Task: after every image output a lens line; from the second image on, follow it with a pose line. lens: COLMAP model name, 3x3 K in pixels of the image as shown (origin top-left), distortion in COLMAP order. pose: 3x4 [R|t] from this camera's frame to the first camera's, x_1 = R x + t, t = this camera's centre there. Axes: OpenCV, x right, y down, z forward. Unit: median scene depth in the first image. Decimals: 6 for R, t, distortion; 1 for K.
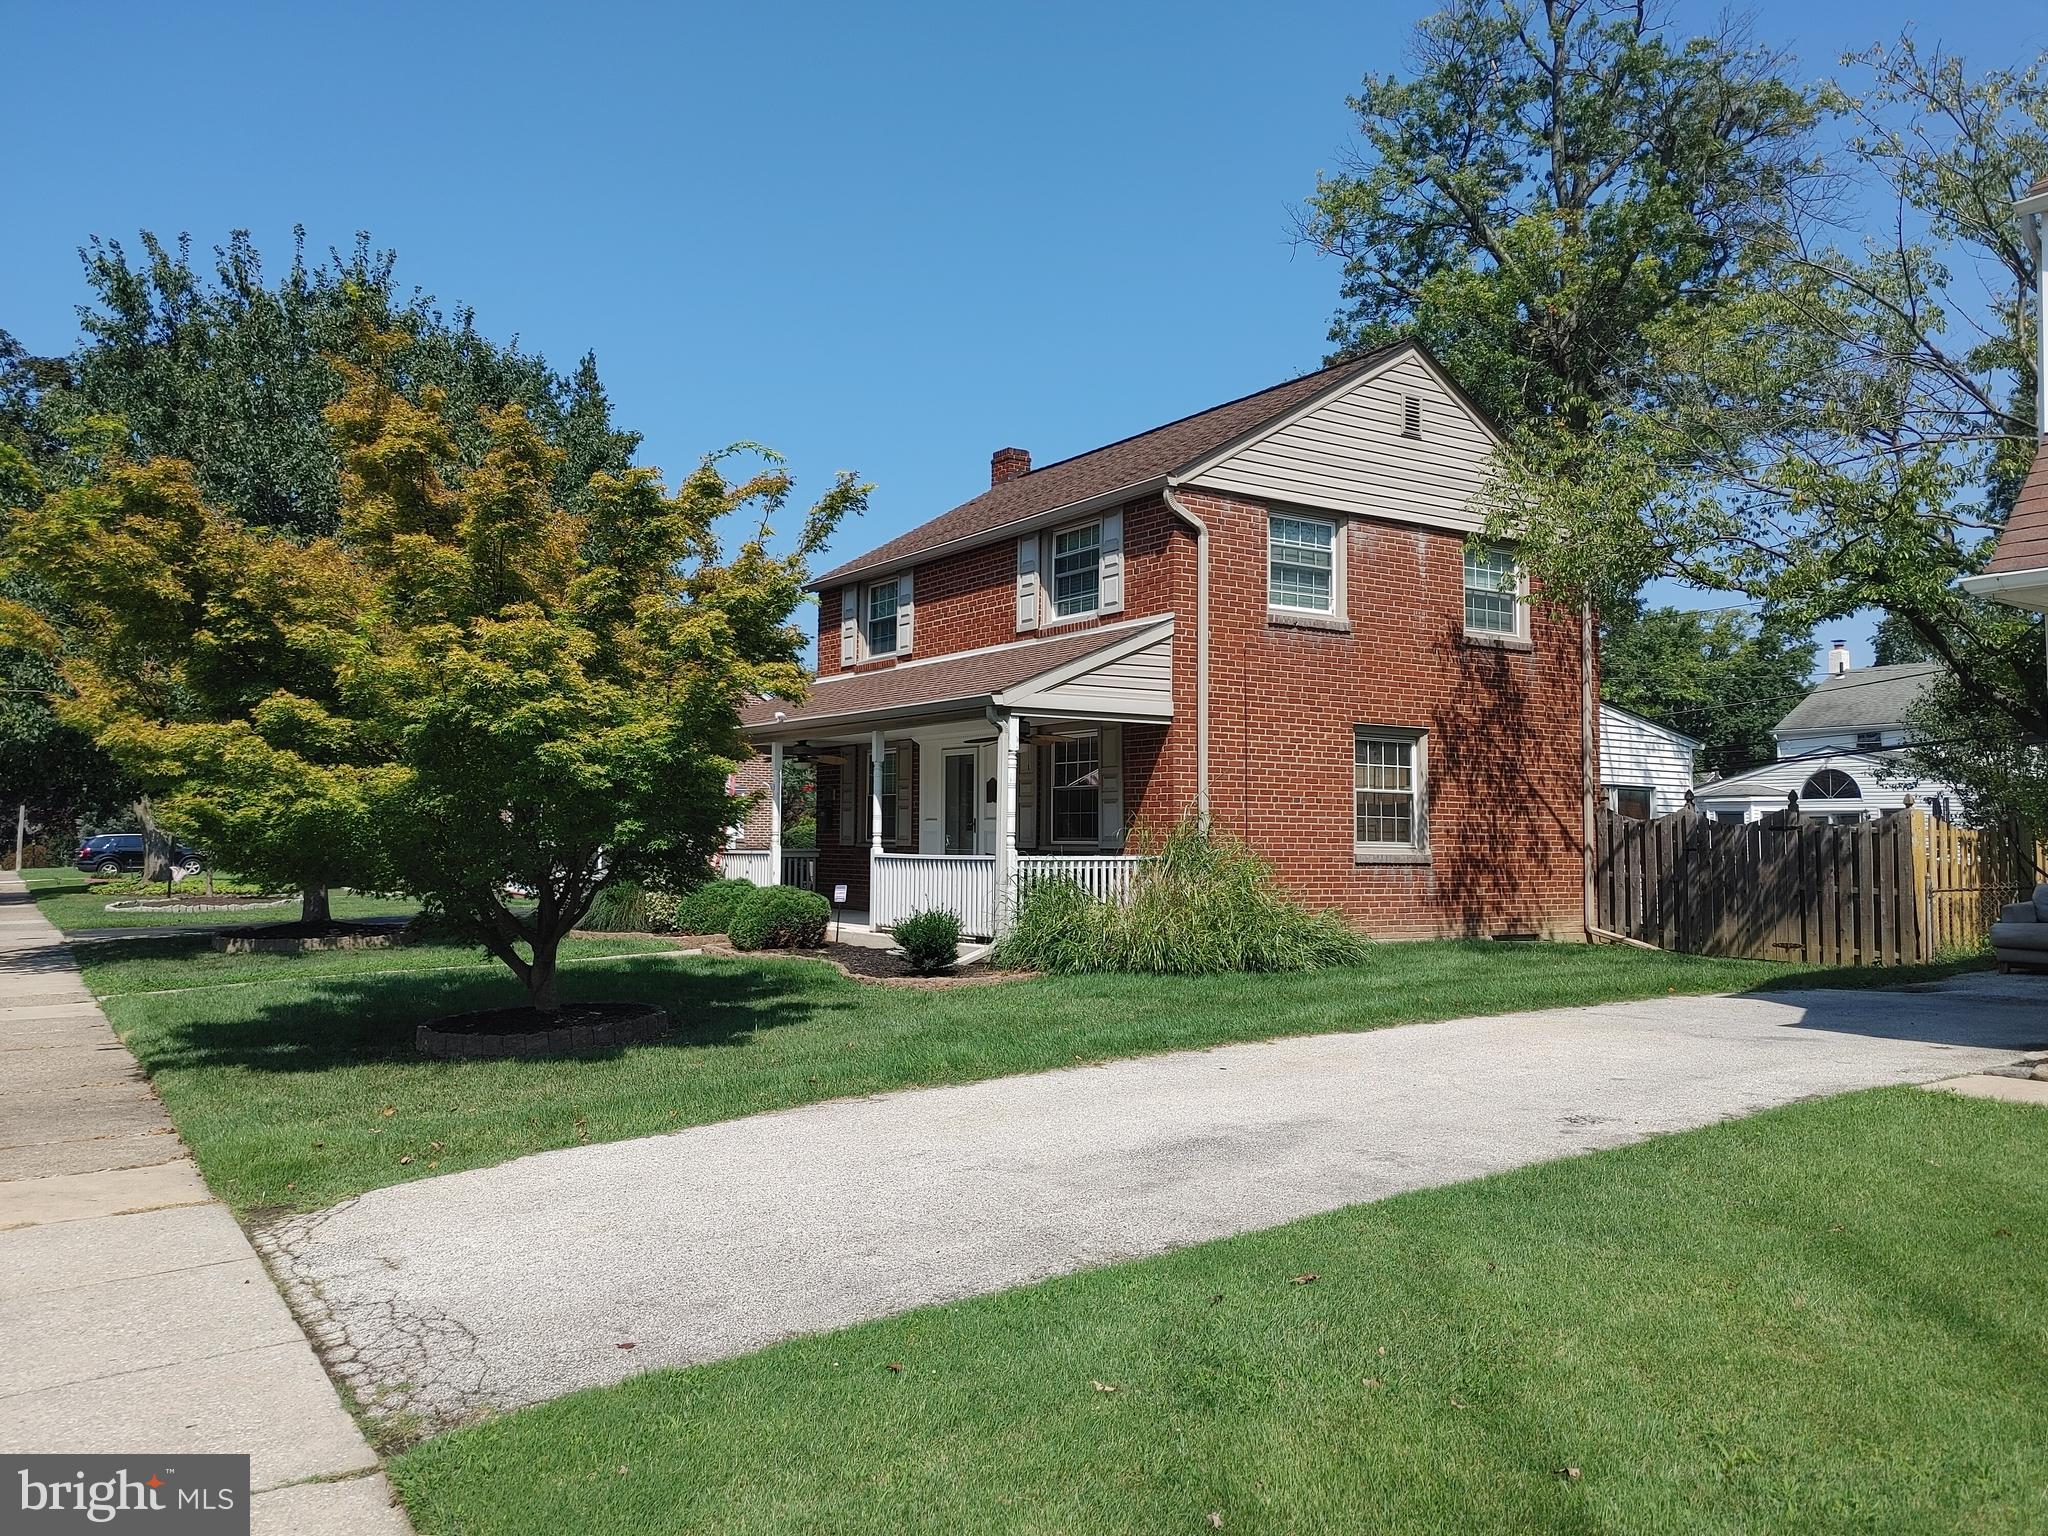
lens RADIAL K [[1555.7, 0, 1024.7], [0, 1555.7, 772.1], [0, 0, 1]] dist [0.046360, -0.016481]
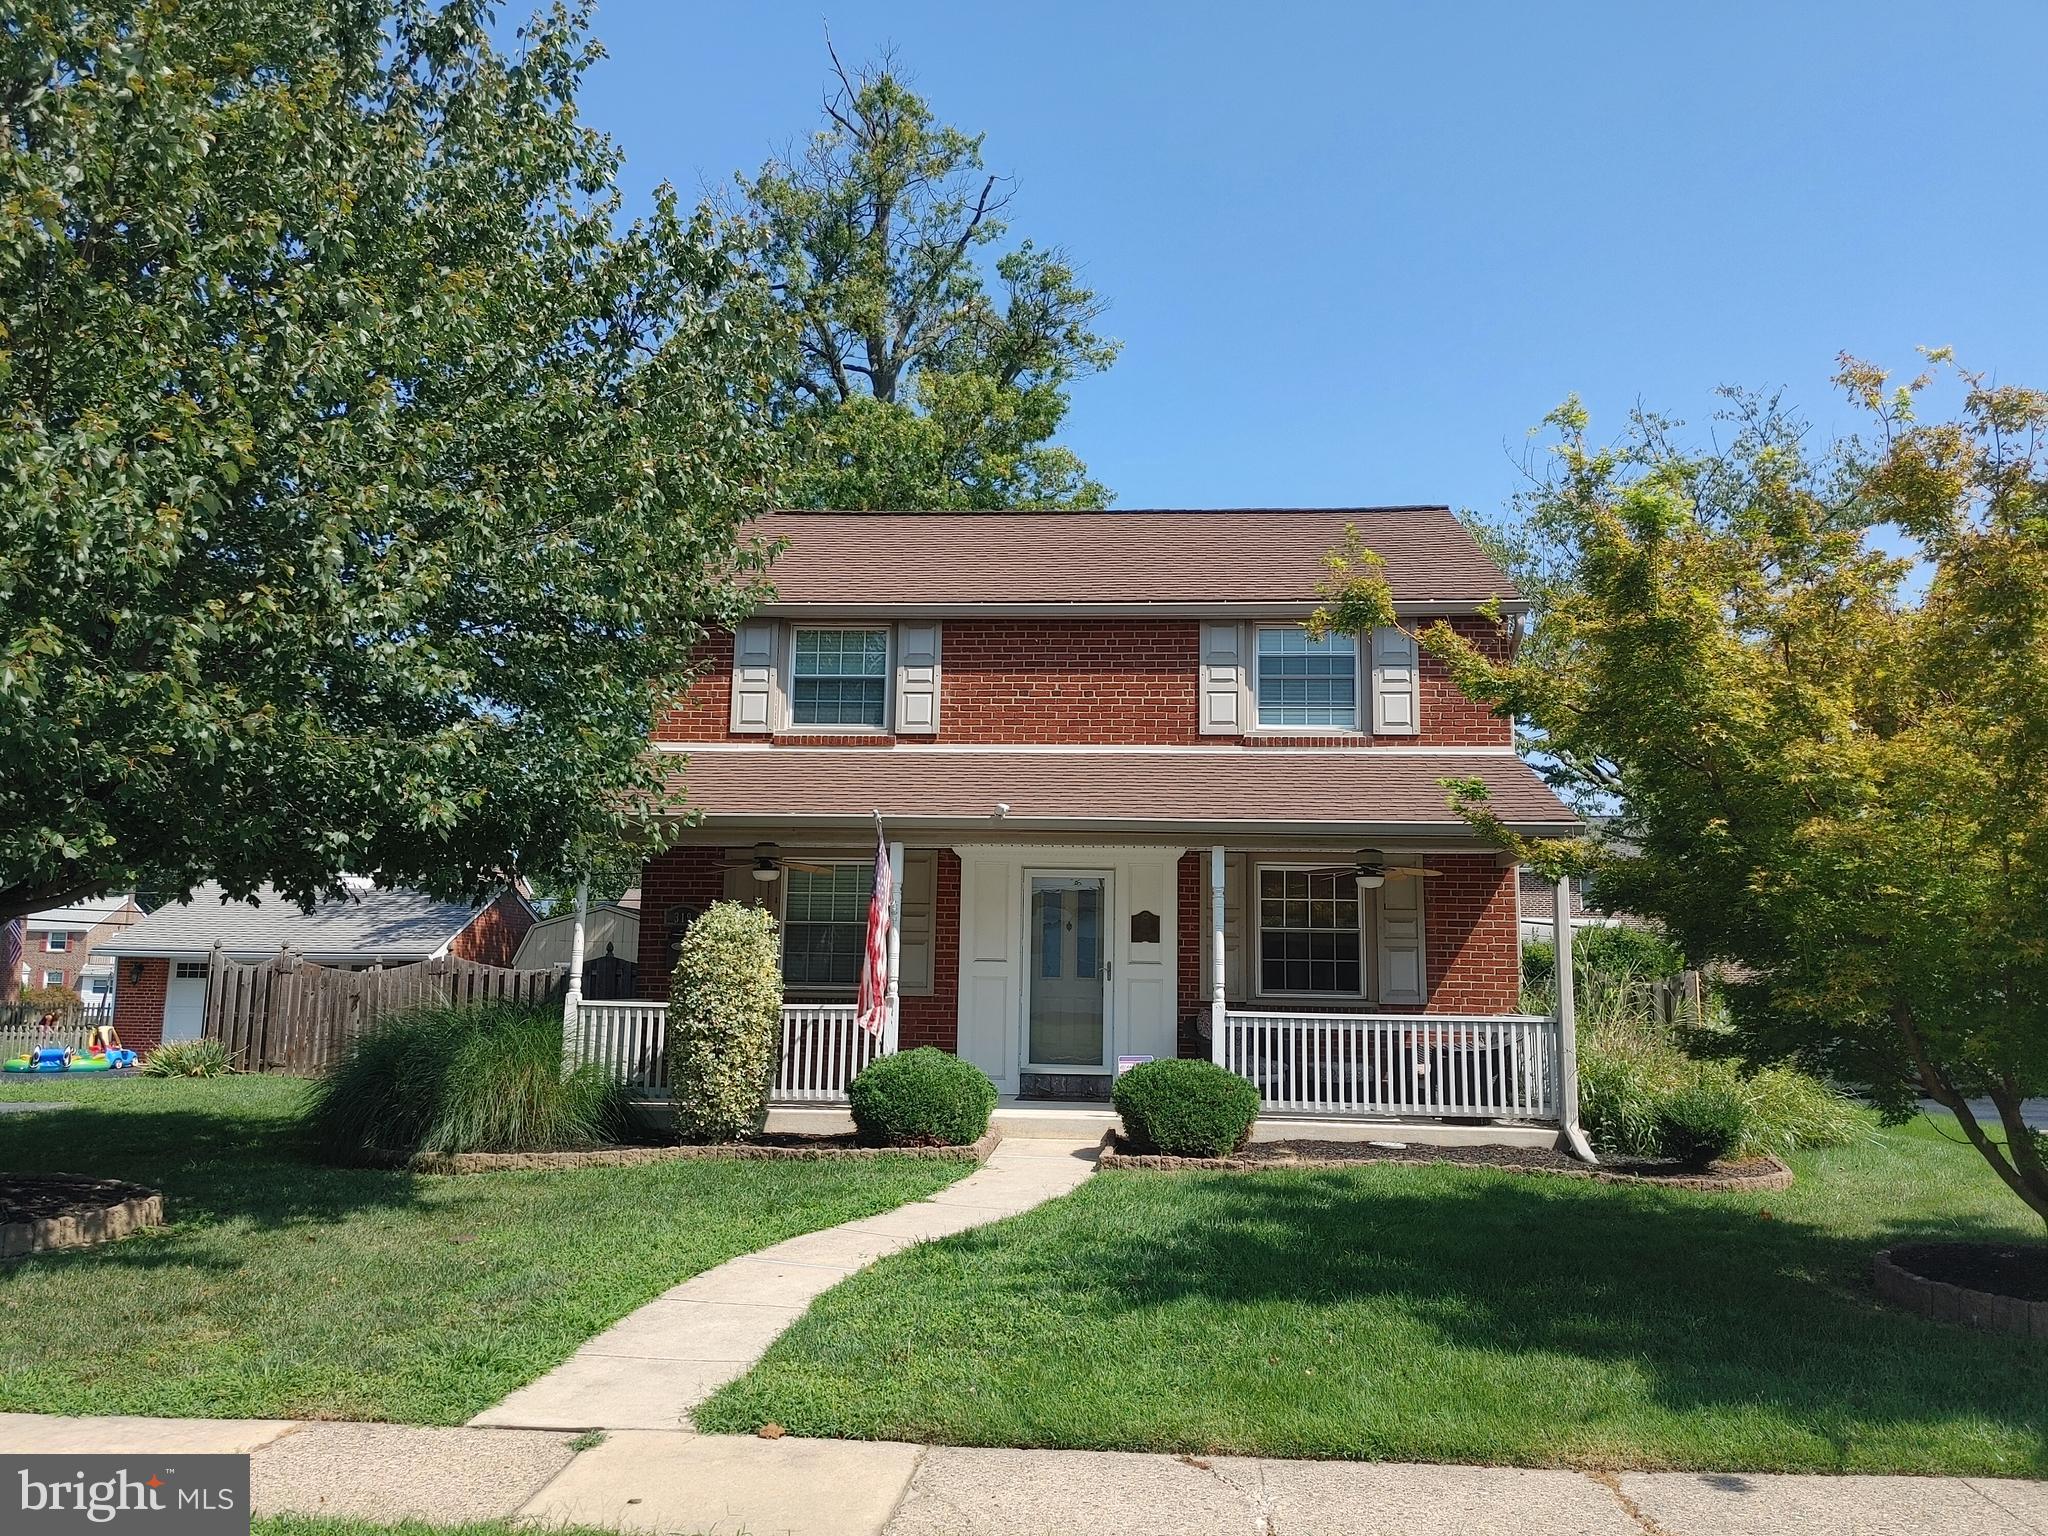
lens RADIAL K [[1555.7, 0, 1023.9], [0, 1555.7, 764.2], [0, 0, 1]] dist [0.046360, -0.016481]
pose [[0.619872, 0.122738, 0.775045, -0.672646], [-0.048919, 0.991815, -0.117942, 0.025876], [-0.783177, 0.035195, 0.620802, 0.549223]]
